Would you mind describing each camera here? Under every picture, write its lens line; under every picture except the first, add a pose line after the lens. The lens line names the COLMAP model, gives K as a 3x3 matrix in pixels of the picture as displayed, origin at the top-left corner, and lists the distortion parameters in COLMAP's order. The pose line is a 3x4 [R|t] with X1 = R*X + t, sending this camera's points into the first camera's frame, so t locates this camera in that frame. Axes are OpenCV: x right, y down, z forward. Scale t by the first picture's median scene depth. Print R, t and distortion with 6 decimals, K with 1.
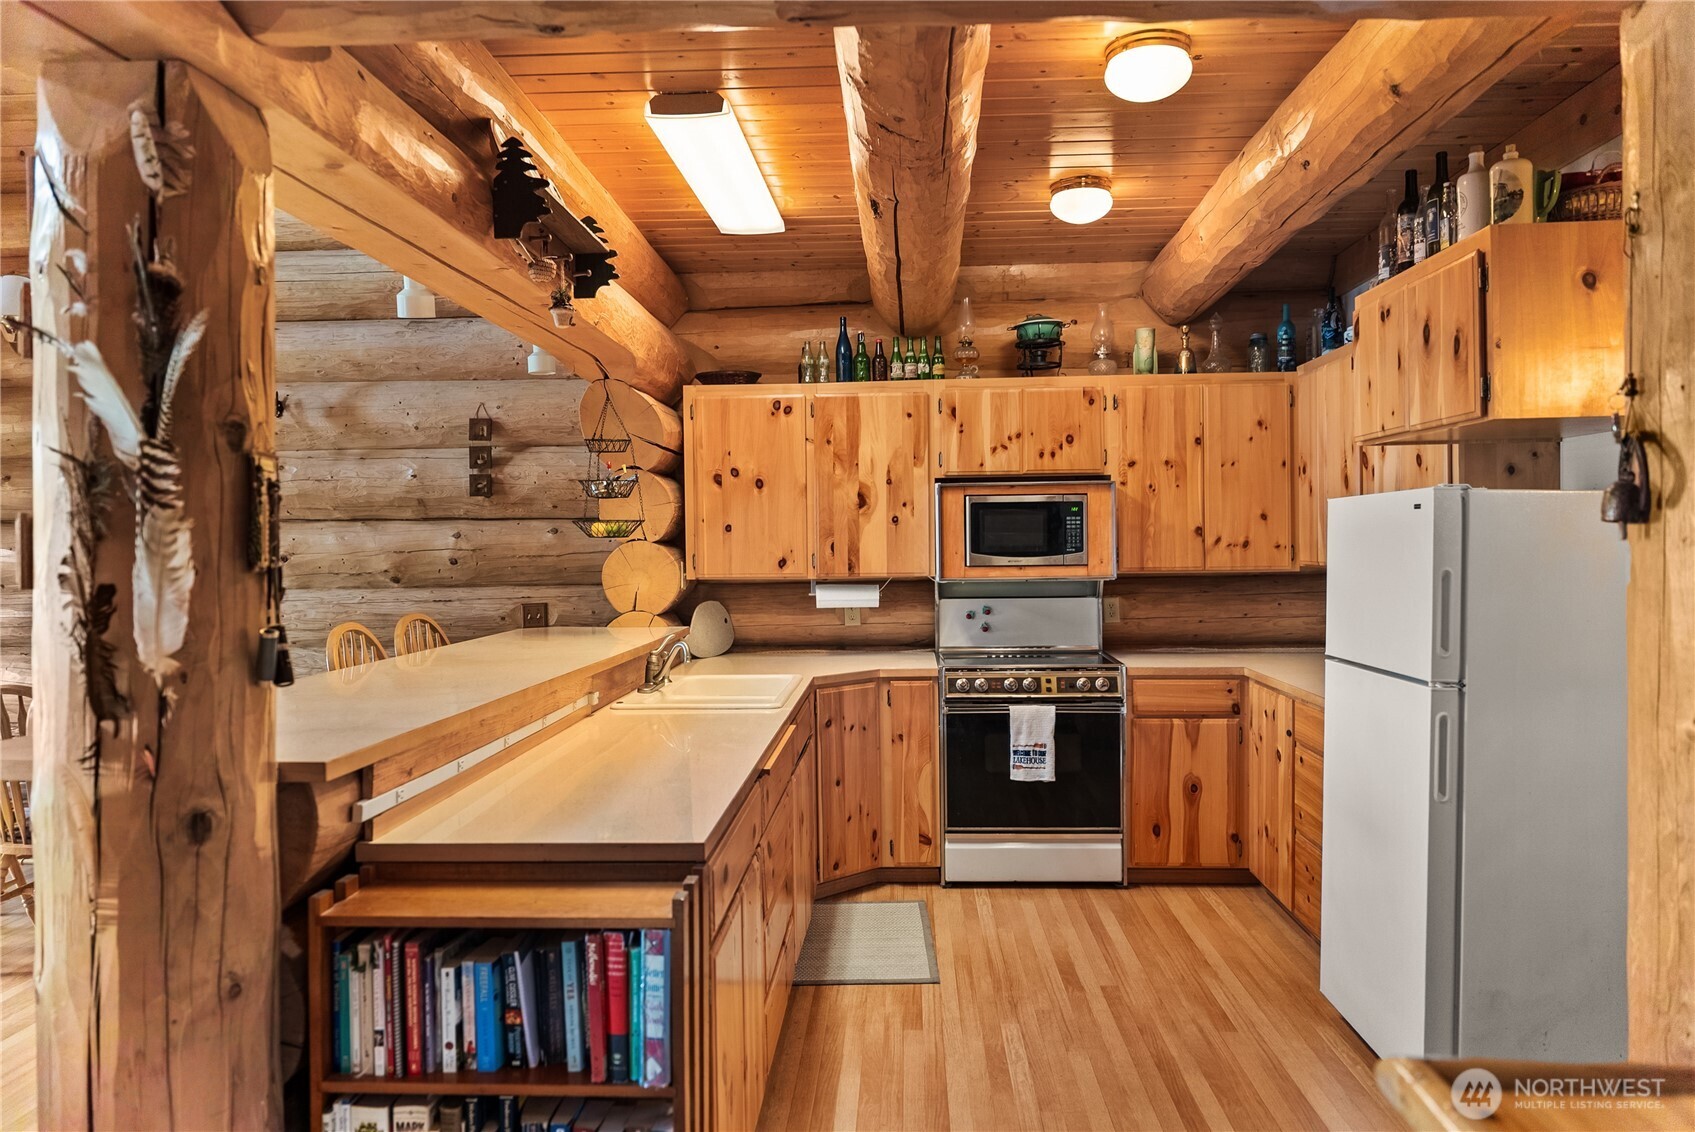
lens RADIAL K [[1146.5, 0, 852.3], [0, 1146.5, 563.8], [0, 0, 1]] dist [-0.008983, -0.005827]
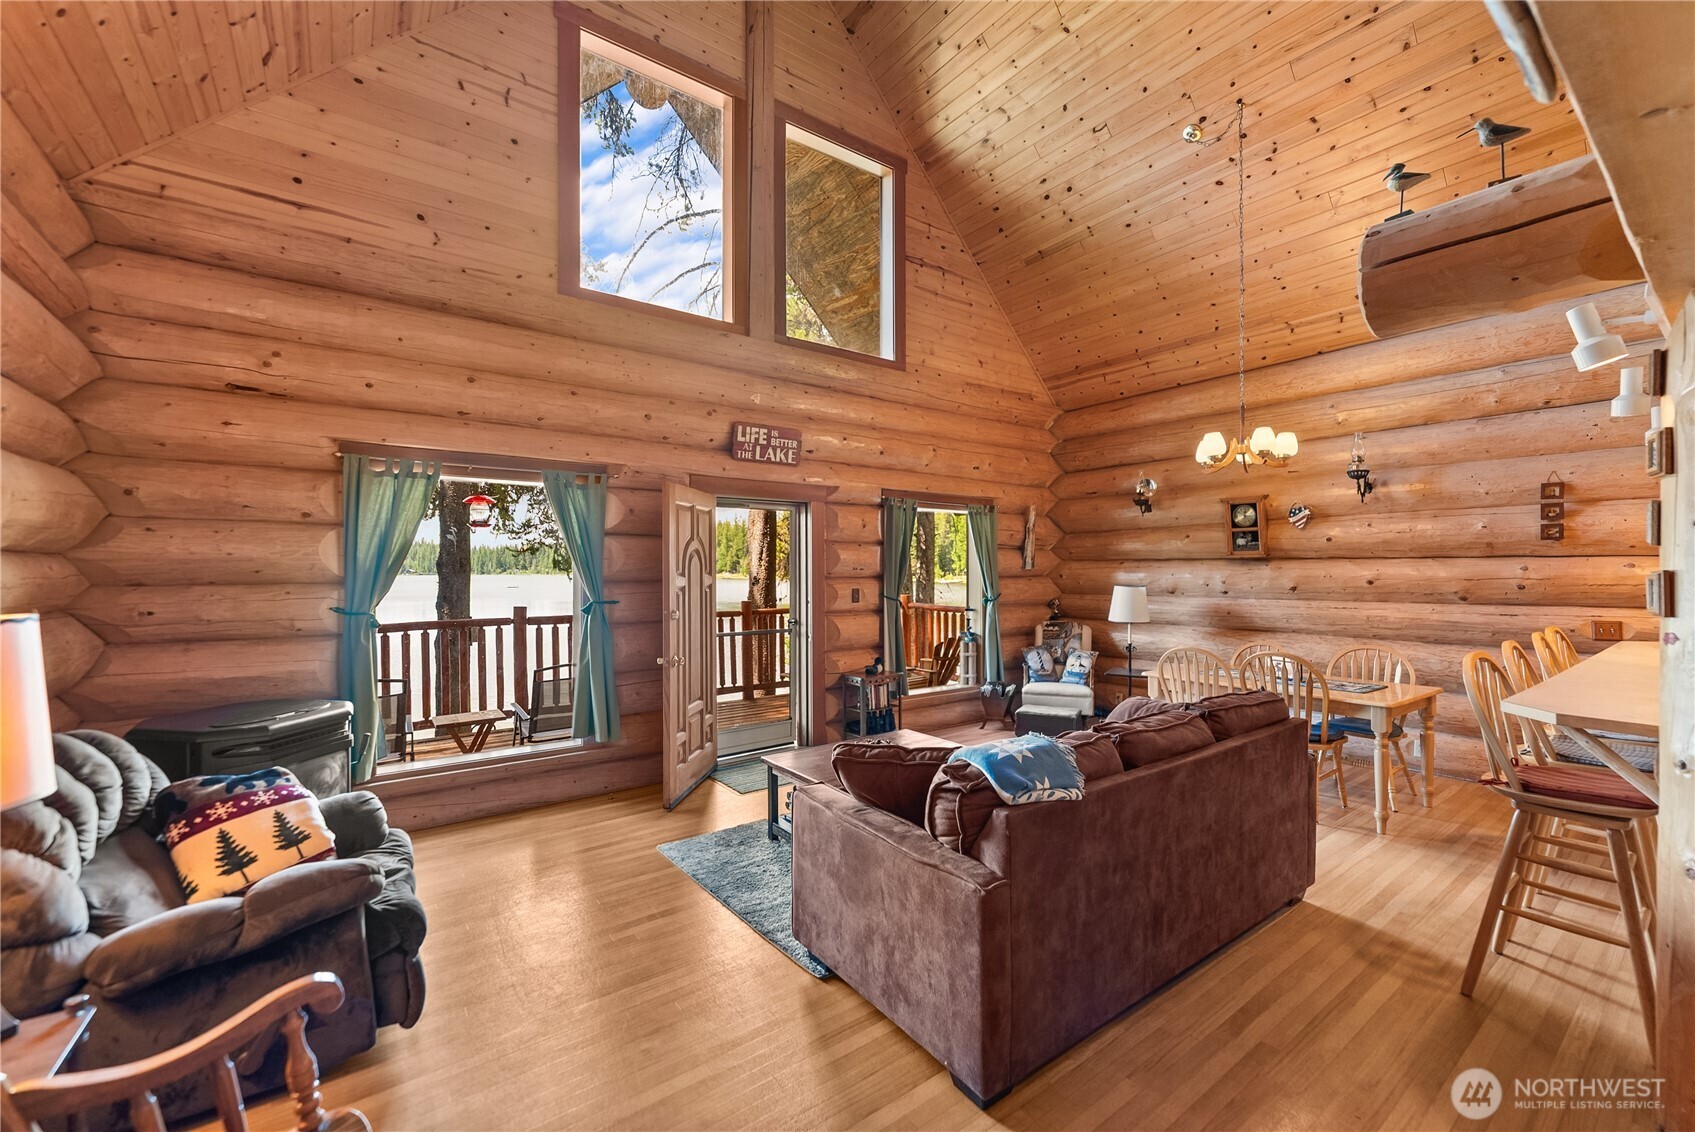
lens RADIAL K [[687.3, 0, 849.2], [0, 687.3, 567.0], [0, 0, 1]] dist [0.000264, 0.000215]
pose [[0.636792, 0.003998, -0.771025, -0.244671], [-0.017001, 0.999816, -0.008856, -0.005718], [0.770848, 0.018748, 0.636743, -0.177196]]
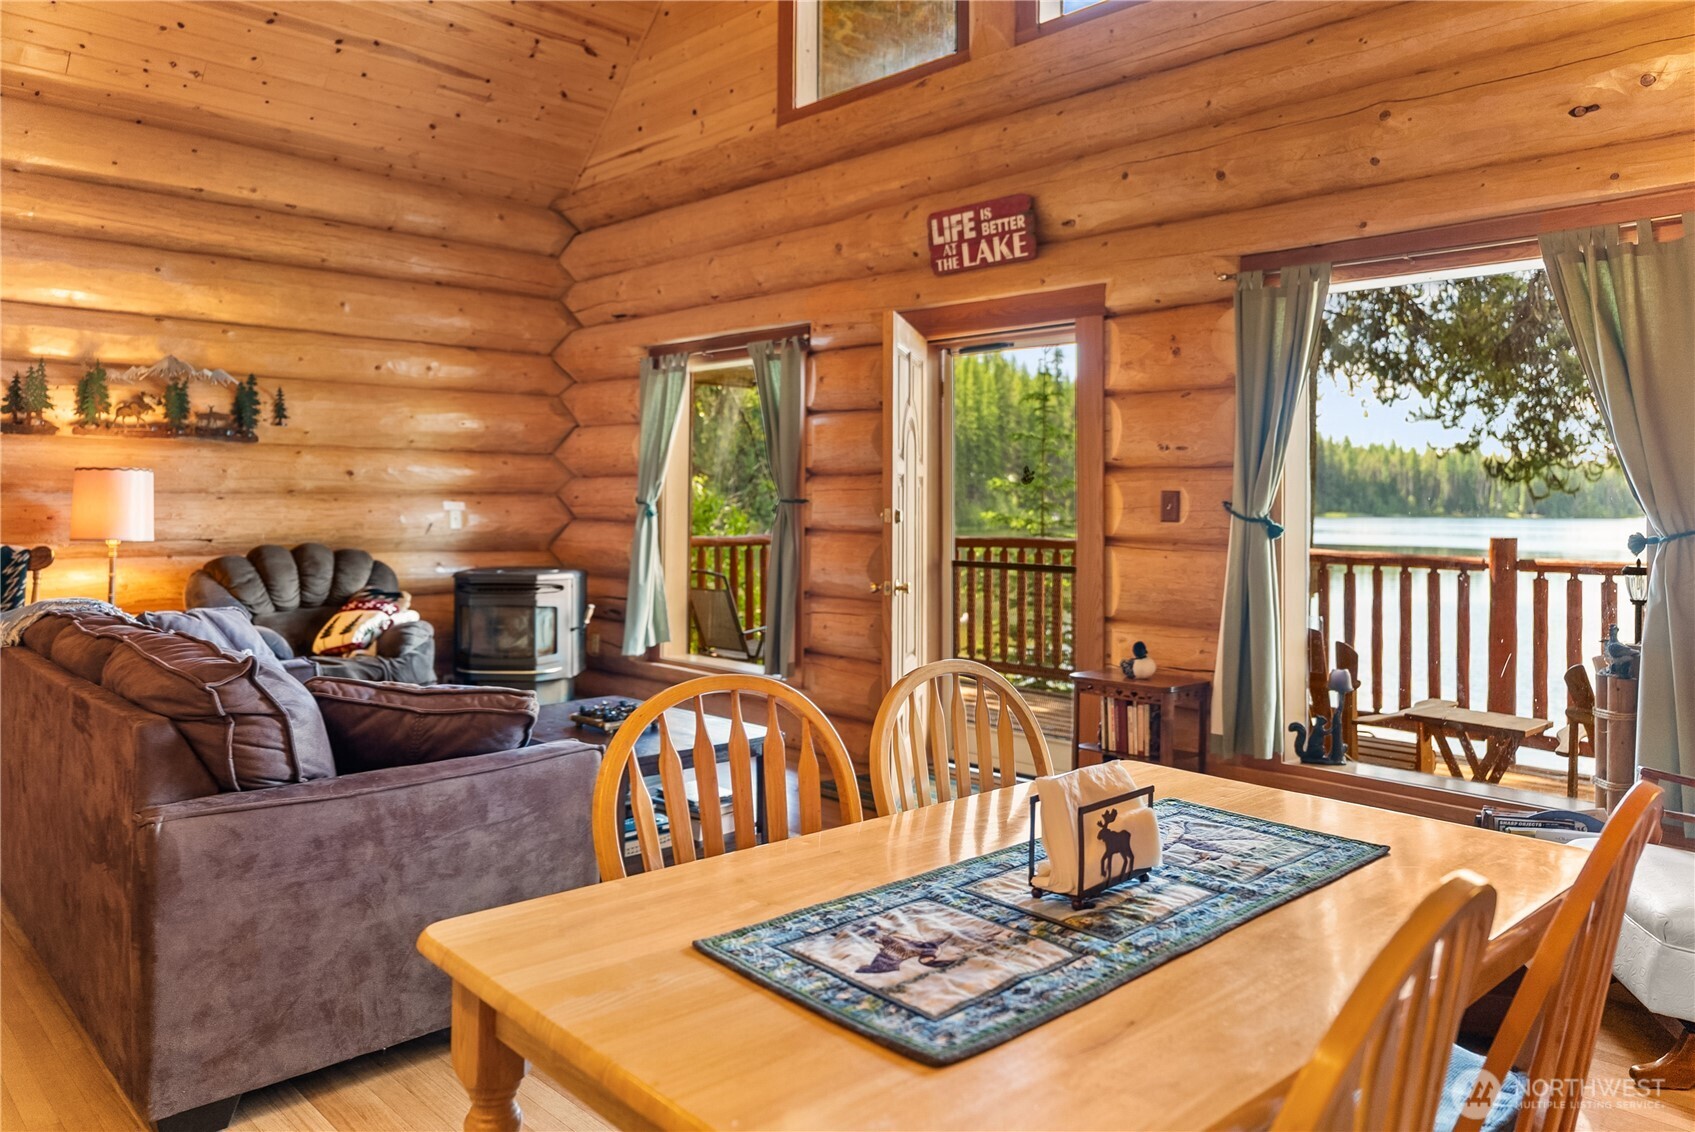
lens RADIAL K [[1170.5, 0, 845.0], [0, 1170.5, 472.6], [0, 0, 1]] dist [-0.002071, -0.002205]
pose [[-0.680228, -0.015435, -0.732838, -0.305178], [-0.016236, 0.999850, -0.005988, 0.016062], [0.732821, 0.007825, -0.680377, 1.030570]]
